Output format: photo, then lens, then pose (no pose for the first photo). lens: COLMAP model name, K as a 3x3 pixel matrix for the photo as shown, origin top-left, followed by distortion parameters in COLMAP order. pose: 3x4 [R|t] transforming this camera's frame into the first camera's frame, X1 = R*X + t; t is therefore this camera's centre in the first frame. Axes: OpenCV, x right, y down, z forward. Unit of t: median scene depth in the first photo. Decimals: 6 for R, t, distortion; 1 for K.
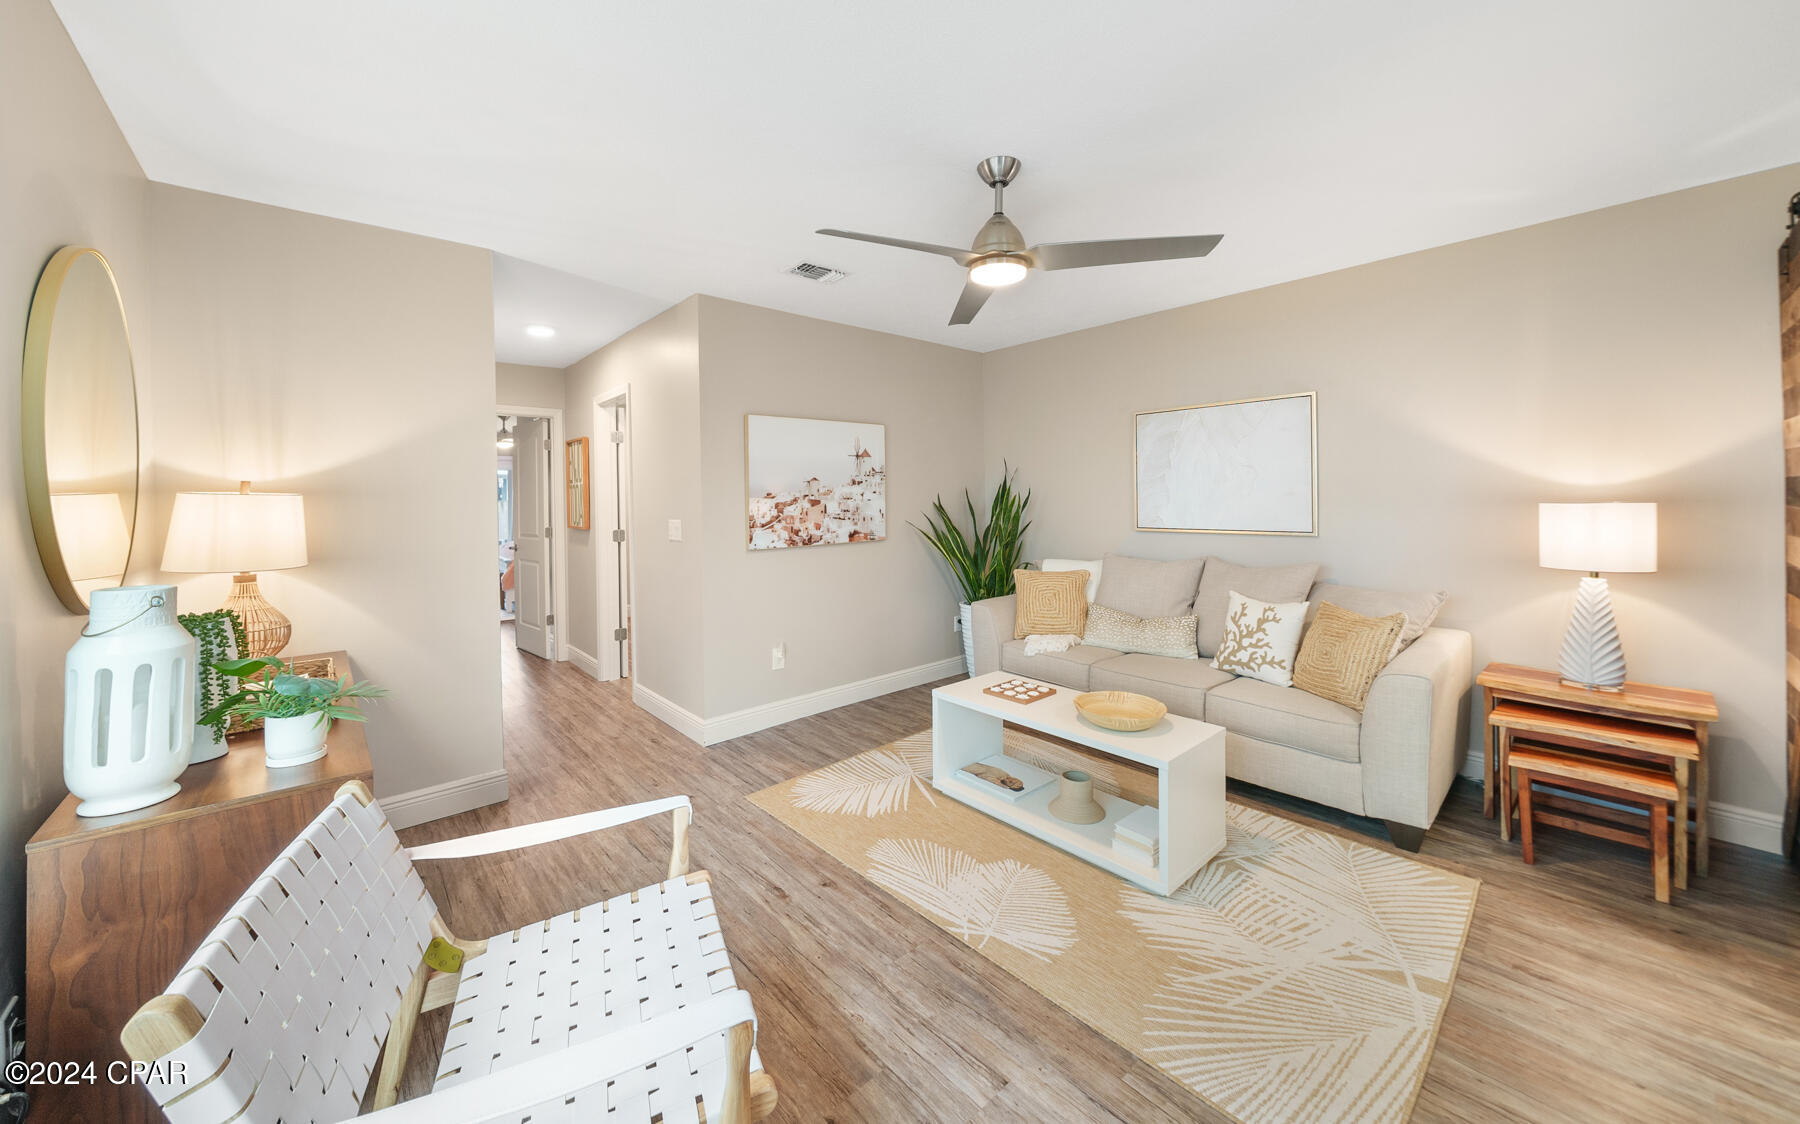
lens RADIAL K [[642.5, 0, 889.9], [0, 642.5, 498.7], [0, 0, 1]] dist [-0.006314, -0.000019]
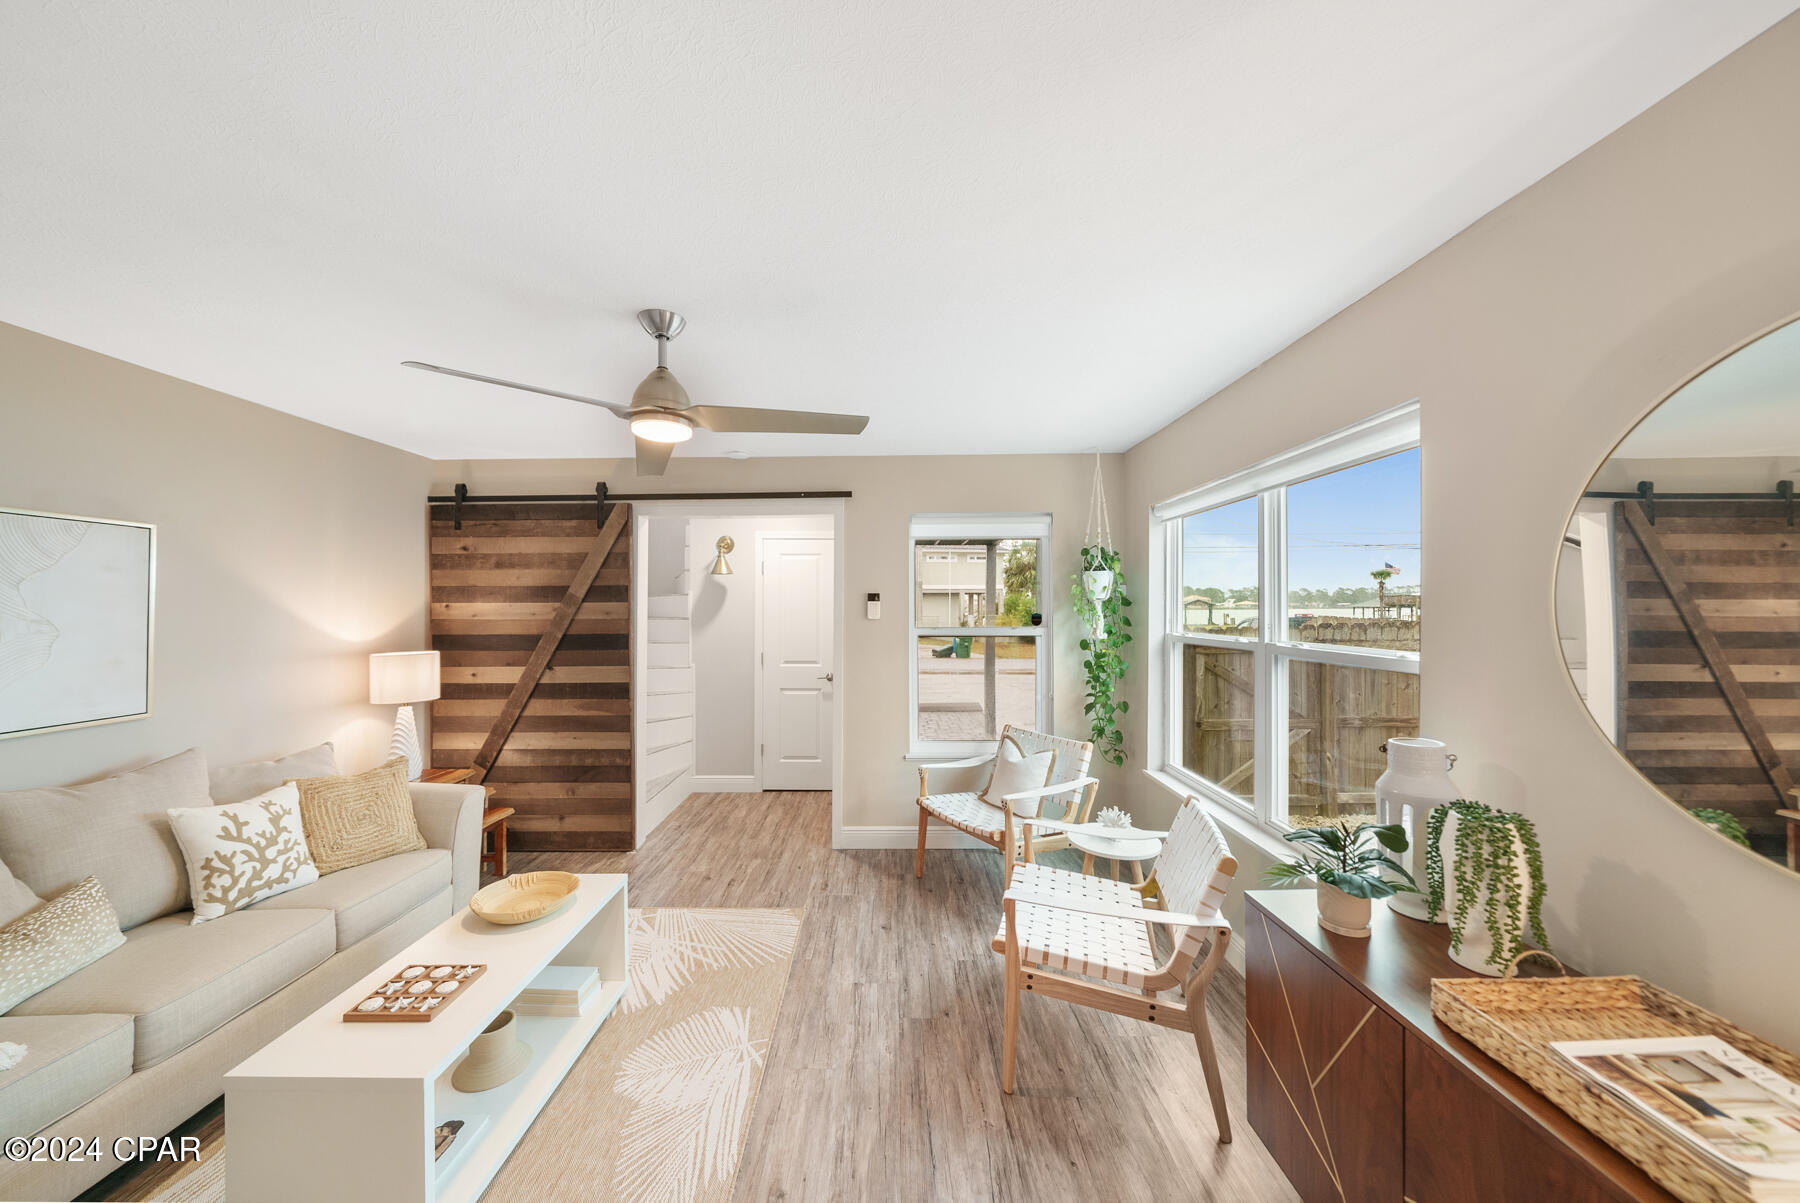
lens RADIAL K [[617.9, 0, 884.1], [0, 617.9, 605.6], [0, 0, 1]] dist [-0.005035, 0.000062]
pose [[-0.742205, 0.022184, 0.669806, -0.414426], [0.018128, 0.999751, -0.013024, -0.043044], [-0.669928, 0.002476, -0.742422, 0.877874]]
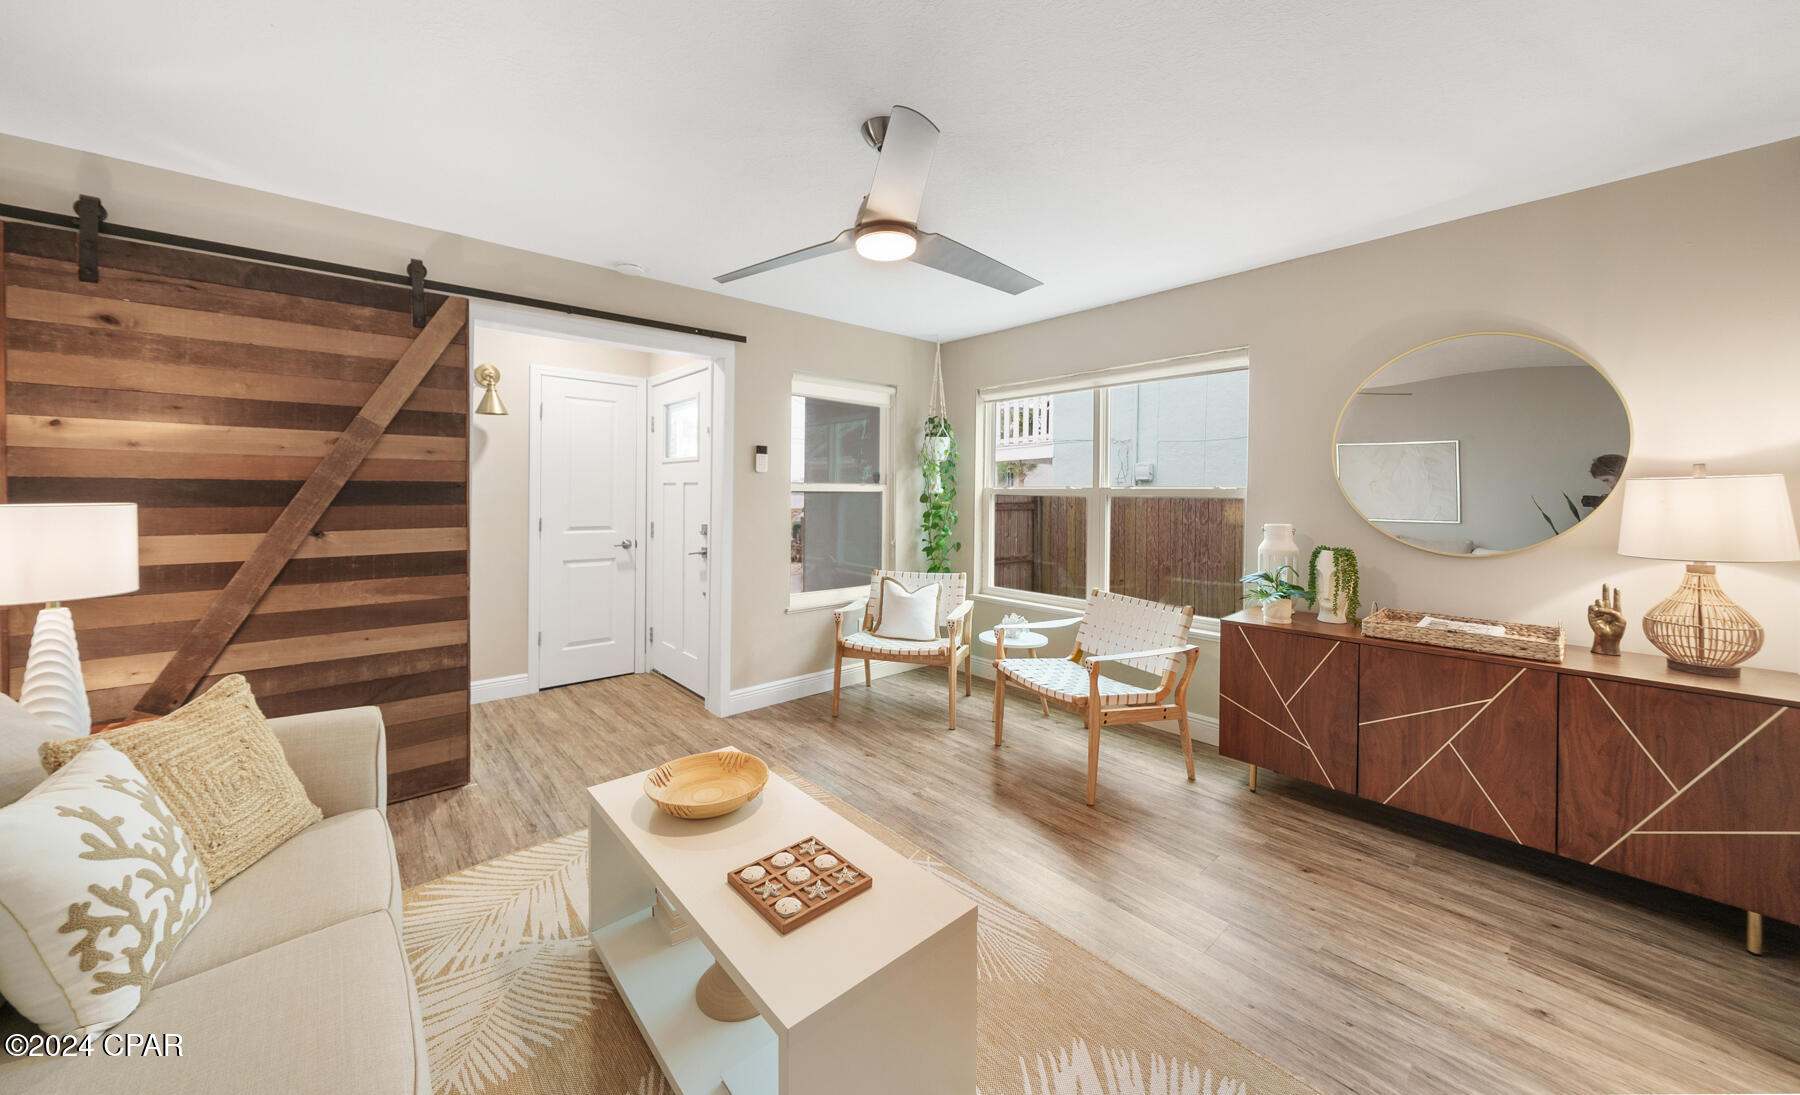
lens RADIAL K [[624.6, 0, 878.2], [0, 624.6, 497.8], [0, 0, 1]] dist [-0.006280, 0.000218]
pose [[-0.999869, 0.011085, 0.011827, 0.101245], [0.011202, 0.999888, 0.009879, 0.000285], [-0.011717, 0.010011, -0.999881, 1.140544]]
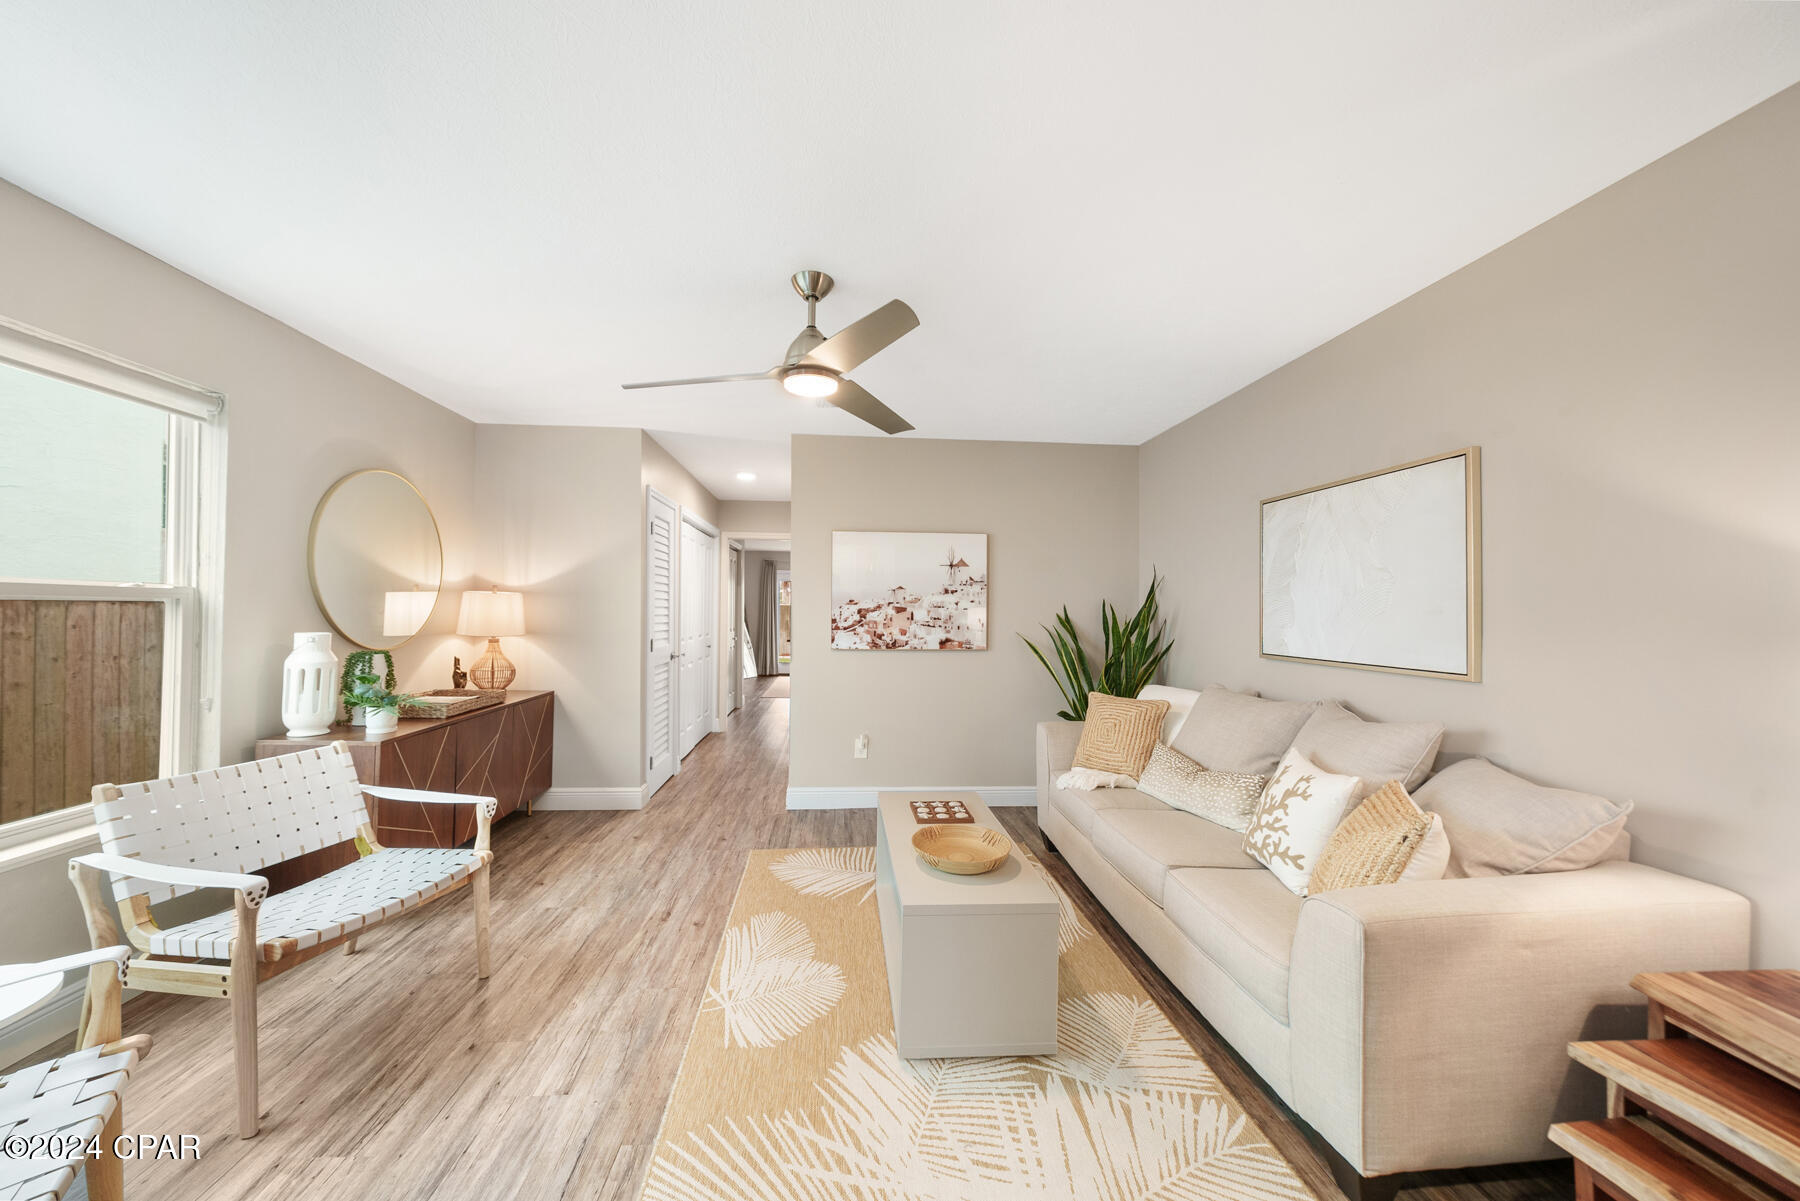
lens RADIAL K [[617.9, 0, 884.1], [0, 617.9, 604.6], [0, 0, 1]] dist [-0.005035, 0.000062]
pose [[0.798359, 0.019363, -0.601871, 0.520070], [-0.026231, 0.999652, -0.002635, 0.001018], [0.601610, 0.017892, 0.798589, 0.171418]]
